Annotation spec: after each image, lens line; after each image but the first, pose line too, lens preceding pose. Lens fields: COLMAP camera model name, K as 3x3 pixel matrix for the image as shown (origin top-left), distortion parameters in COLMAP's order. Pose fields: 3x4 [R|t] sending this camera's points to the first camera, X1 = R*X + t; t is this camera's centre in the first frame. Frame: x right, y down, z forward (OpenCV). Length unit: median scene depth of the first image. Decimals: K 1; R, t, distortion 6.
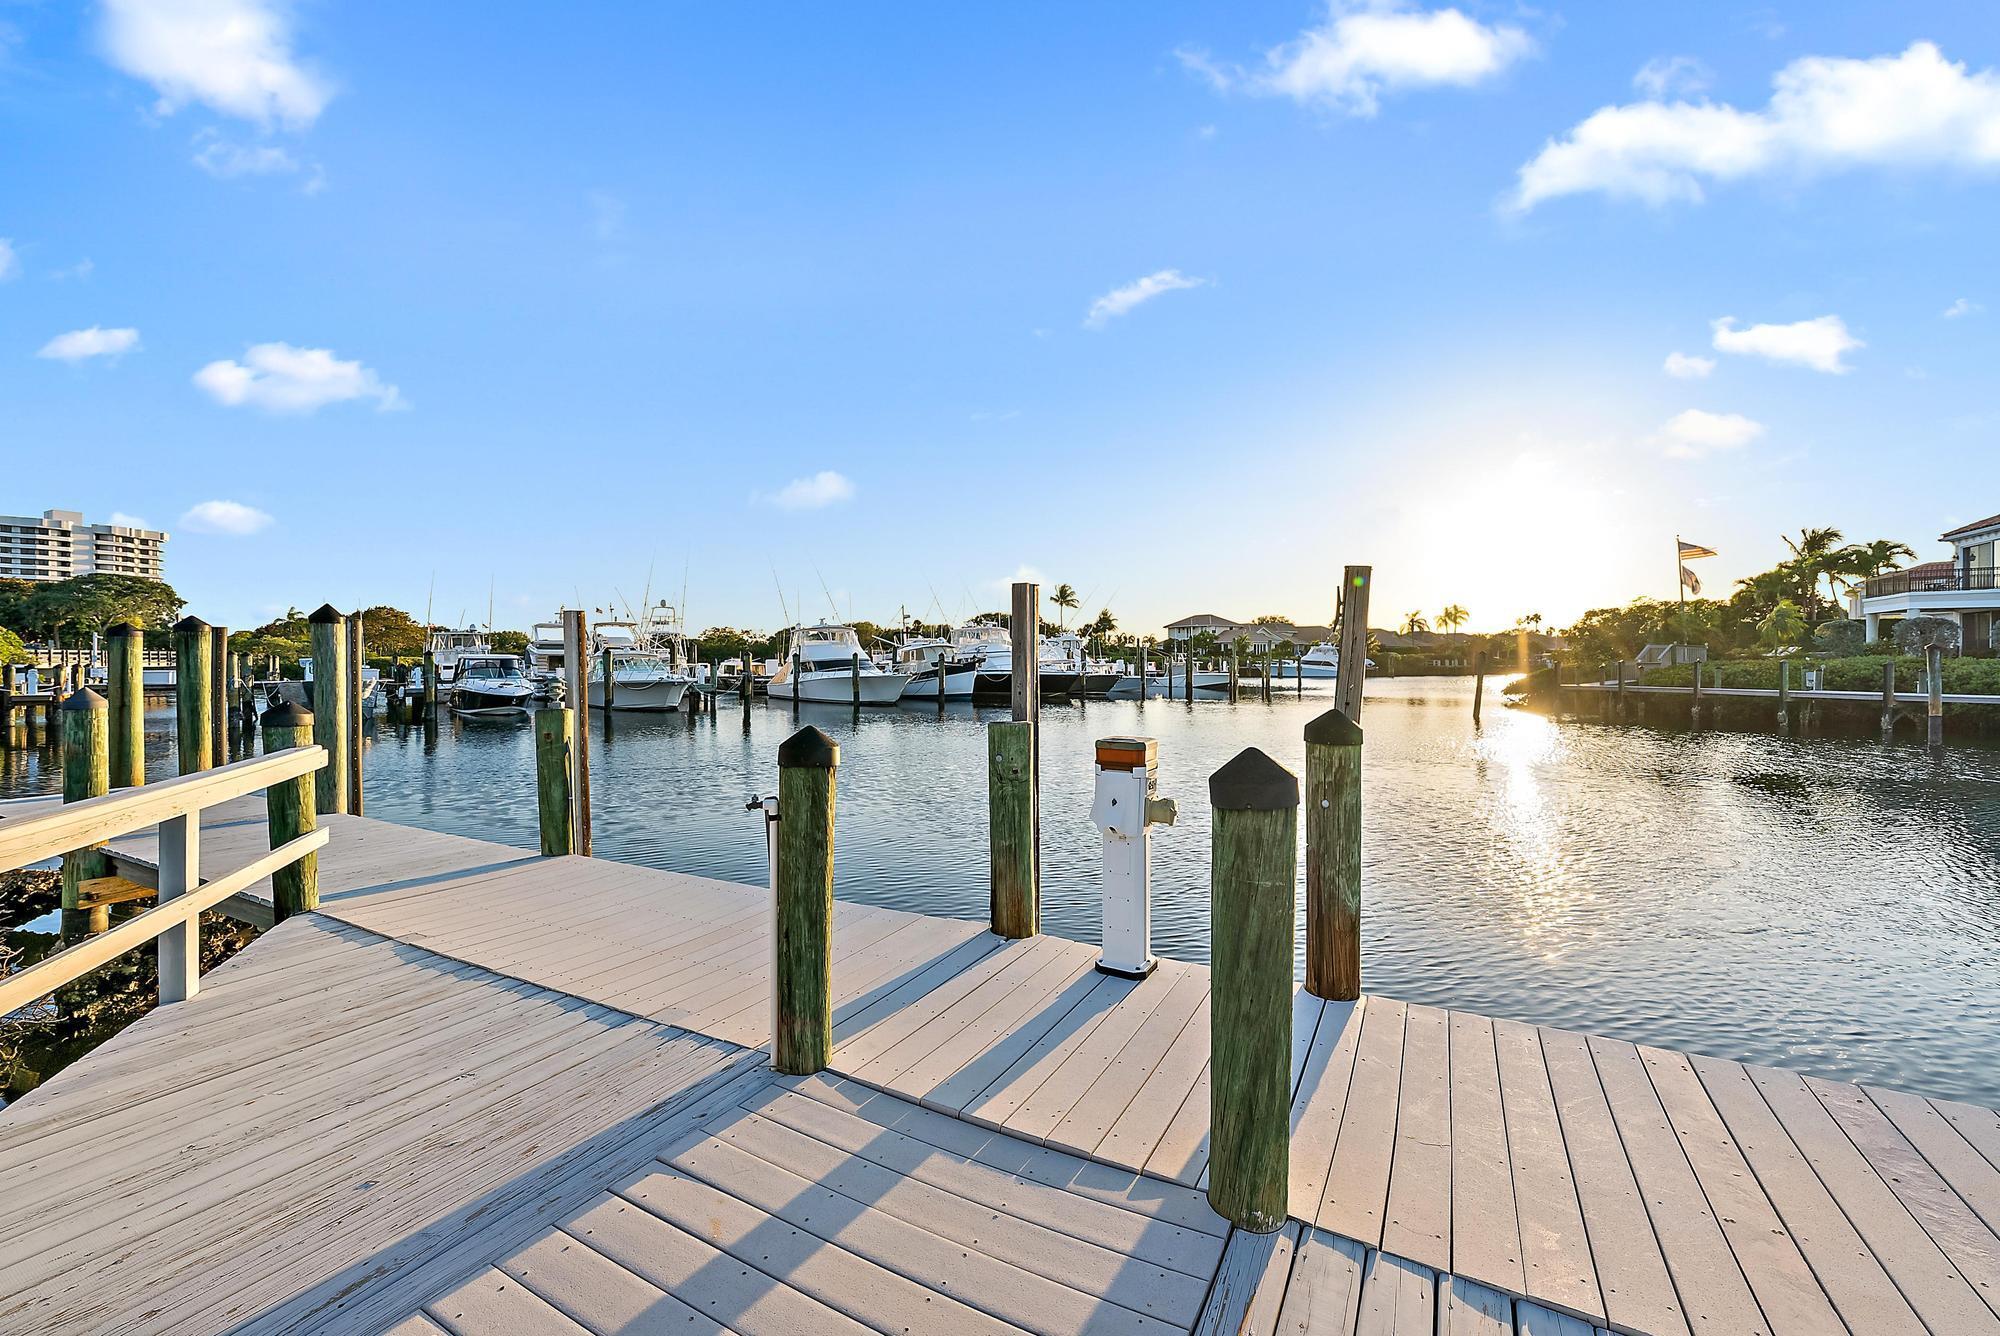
lens RADIAL K [[786.4, 0, 1009.4], [0, 786.4, 663.7], [0, 0, 1]] dist [-0.003920, -0.000612]
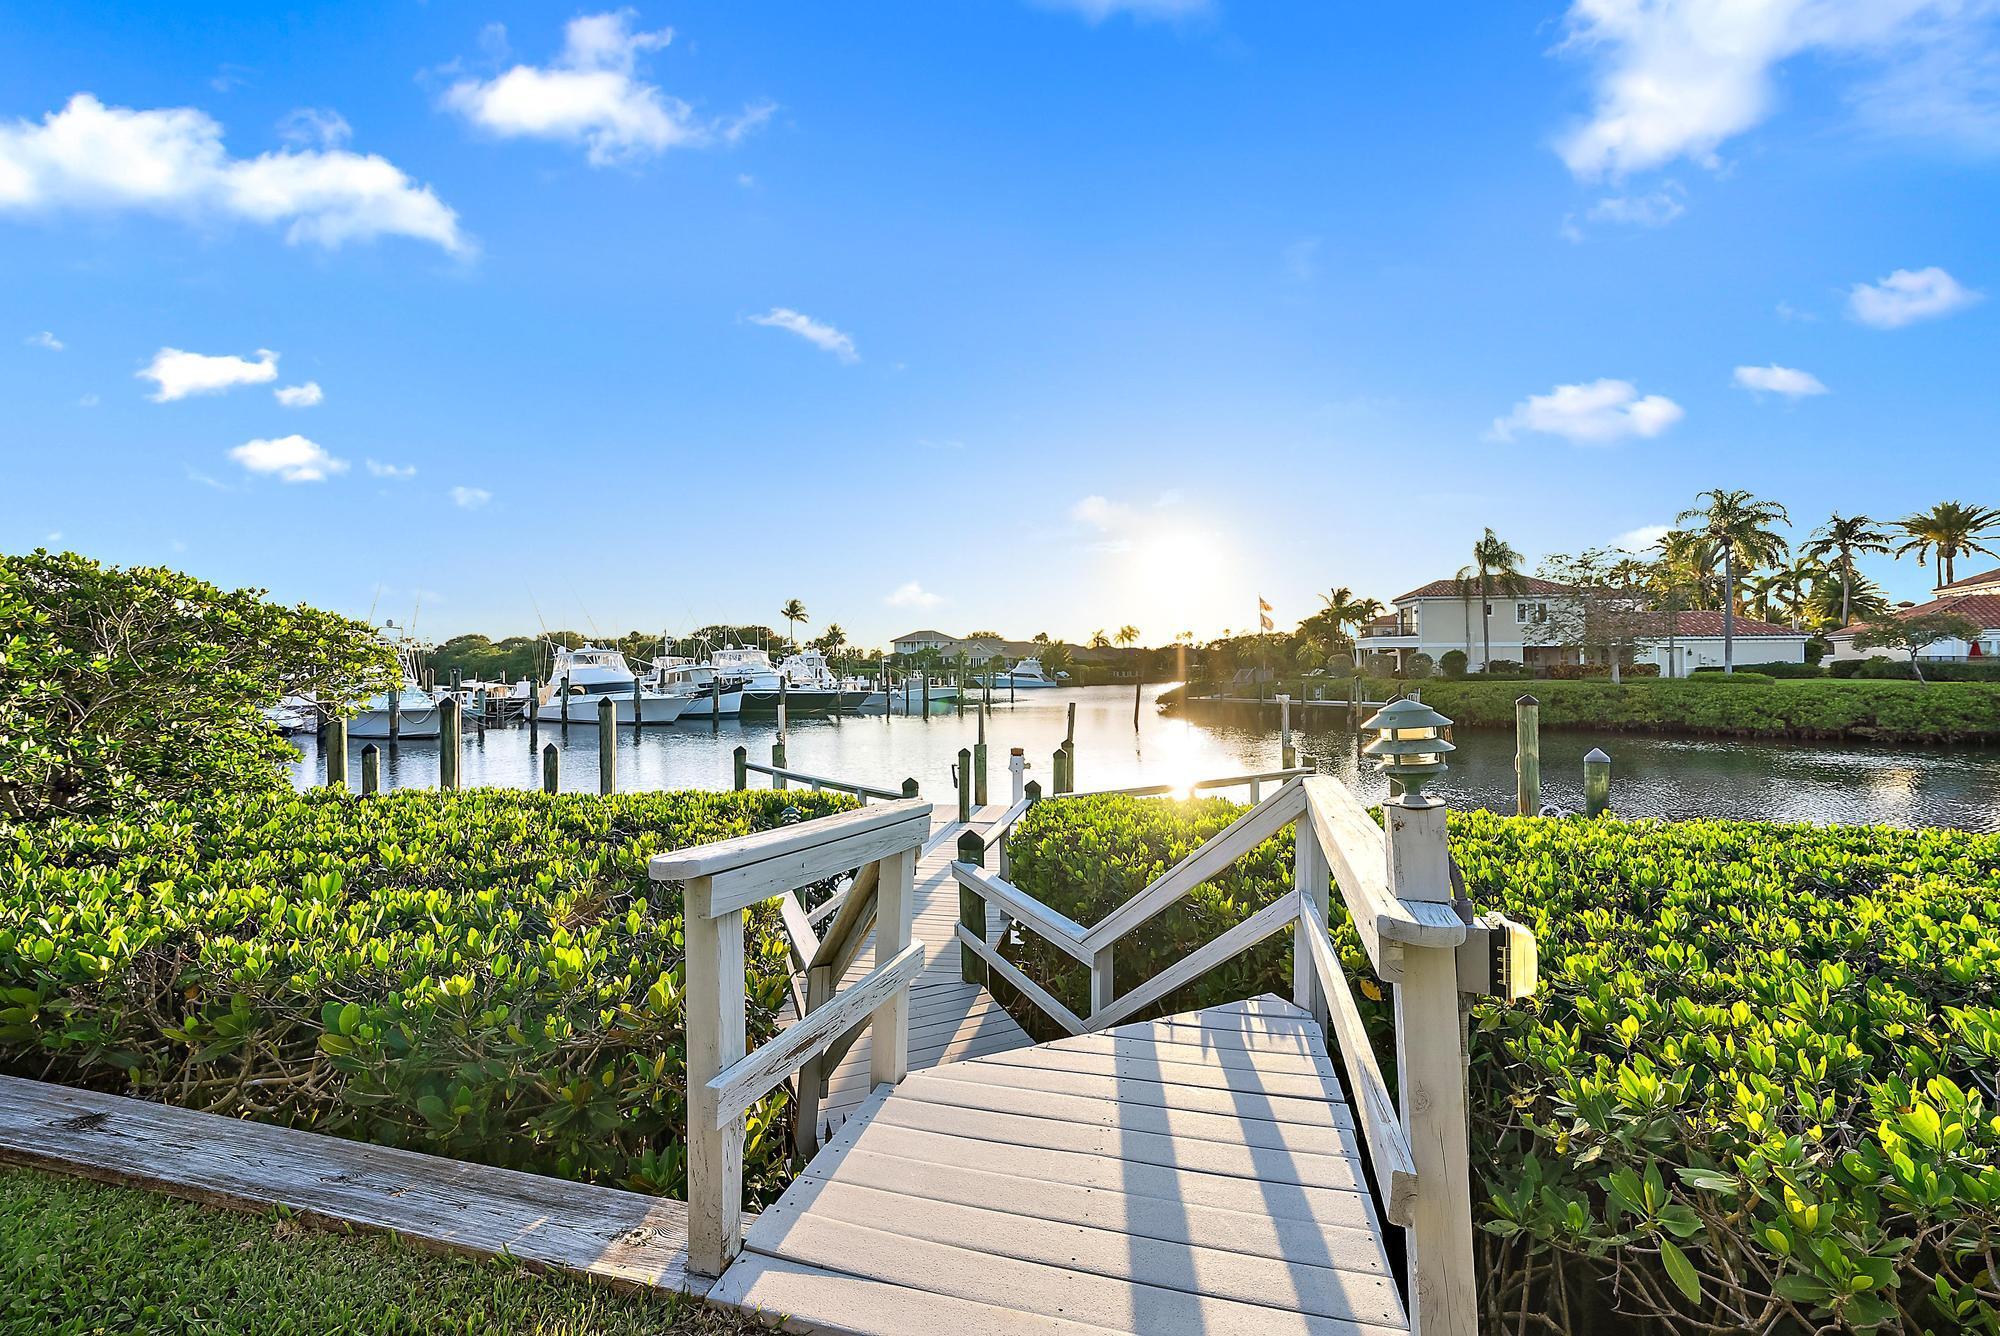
lens RADIAL K [[786.4, 0, 1005.5], [0, 786.4, 666.2], [0, 0, 1]] dist [-0.003920, -0.000612]
pose [[0.937292, -0.003310, 0.348531, -0.058718], [0.005340, 0.999974, -0.004862, -0.013040], [-0.348505, 0.006419, 0.937285, -0.119739]]
